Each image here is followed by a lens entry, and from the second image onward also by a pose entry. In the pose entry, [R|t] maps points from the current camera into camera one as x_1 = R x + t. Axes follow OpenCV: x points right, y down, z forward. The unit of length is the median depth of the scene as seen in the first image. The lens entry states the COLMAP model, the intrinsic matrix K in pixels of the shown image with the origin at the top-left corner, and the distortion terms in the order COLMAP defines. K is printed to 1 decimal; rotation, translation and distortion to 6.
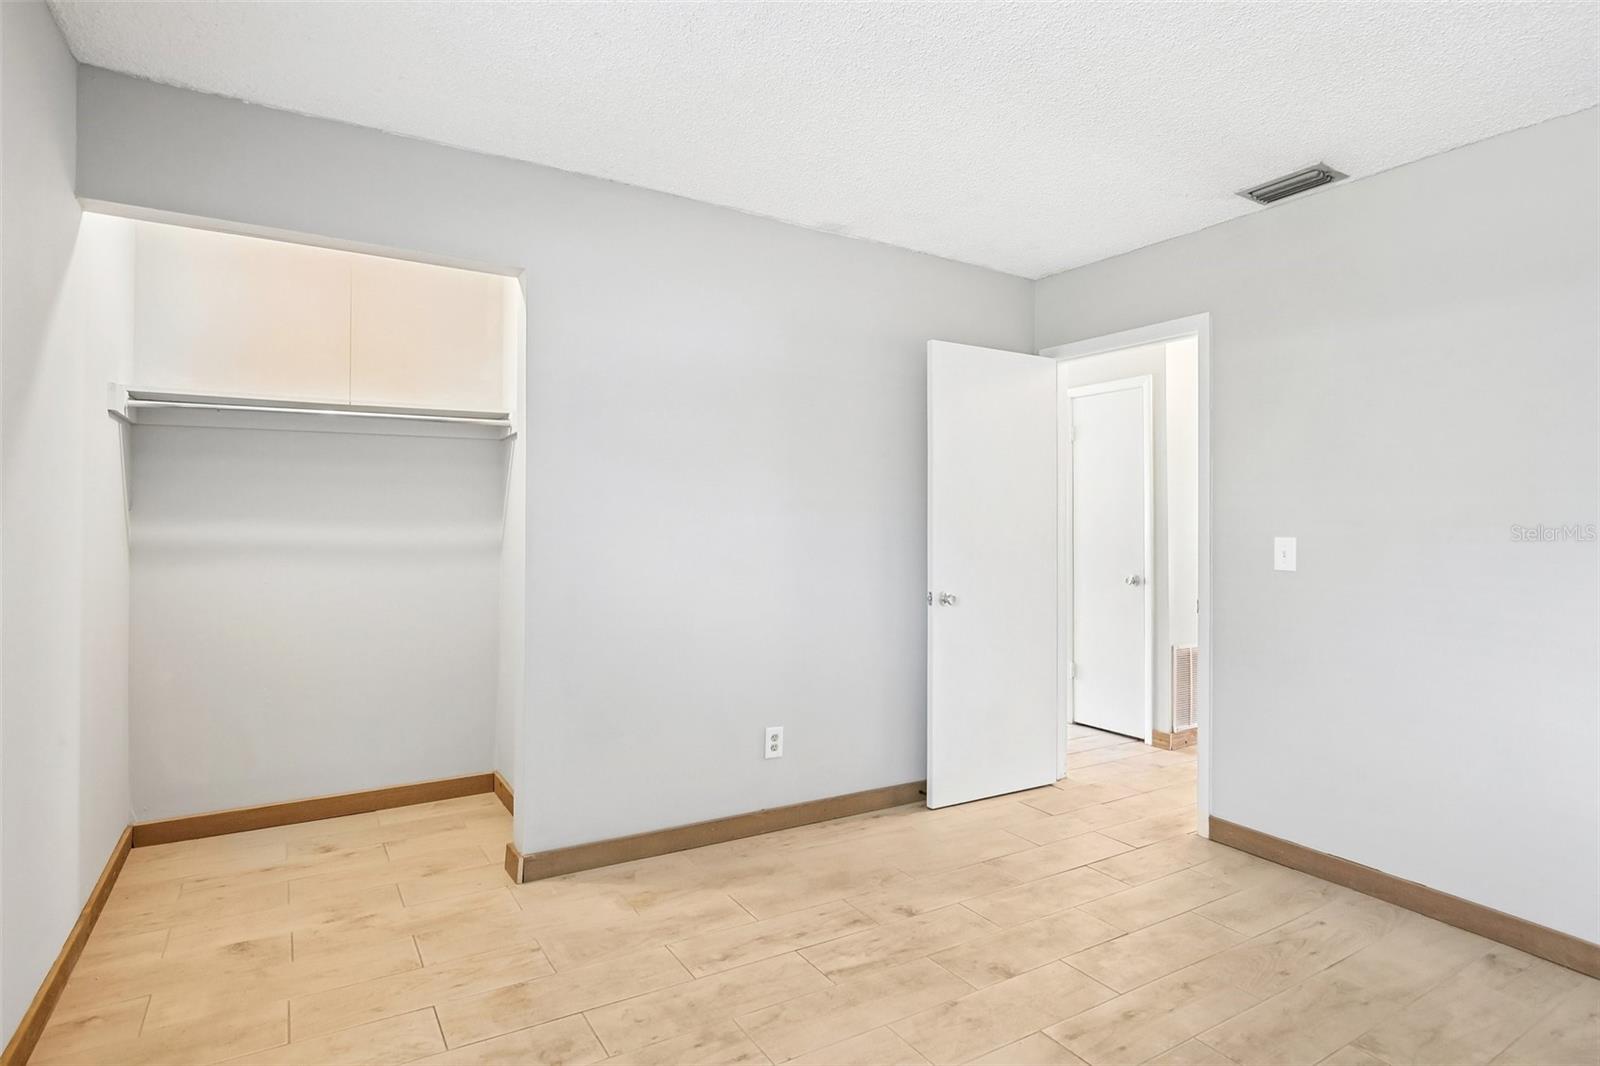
lens RADIAL K [[860.2, 0, 763.9], [0, 860.2, 513.5], [0, 0, 1]] dist [0.000174, 0.000169]
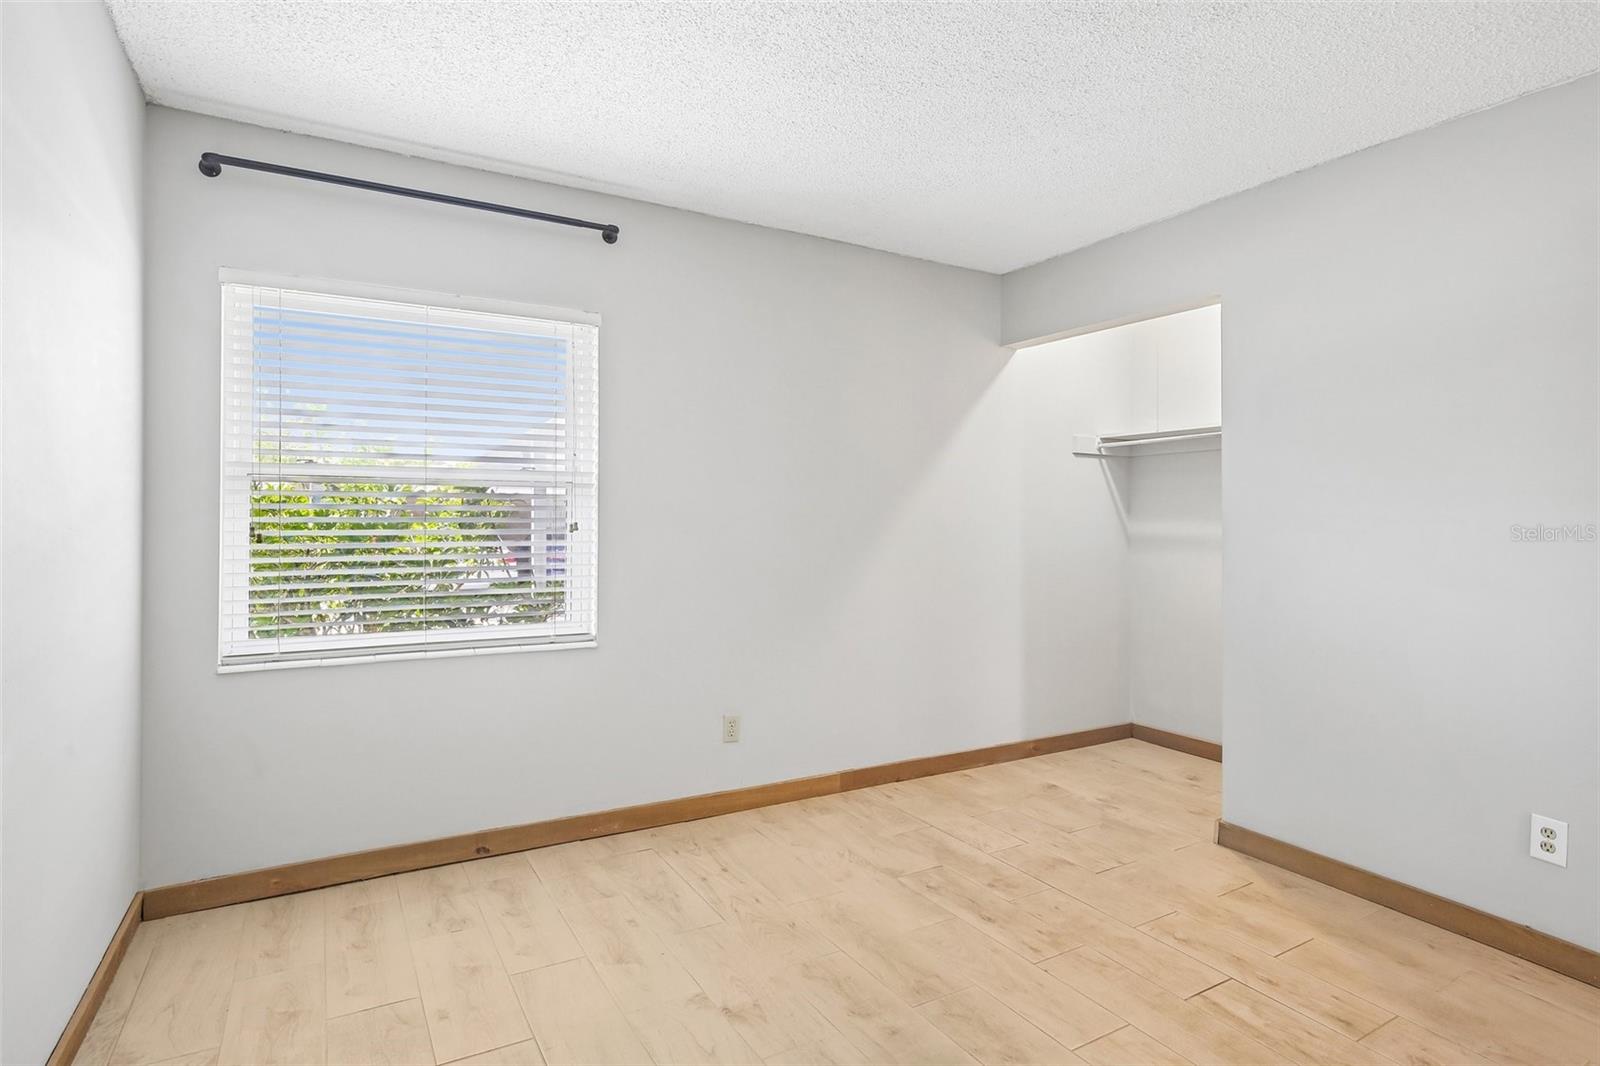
lens RADIAL K [[848.1, 0, 805.5], [0, 848.1, 513.6], [0, 0, 1]] dist [-0.001859, 0.025583]
pose [[0.018938, -0.004873, -0.999809, 0.916459], [-0.003653, 0.999981, -0.004943, 0.006589], [0.999814, 0.003746, 0.018920, 0.489637]]
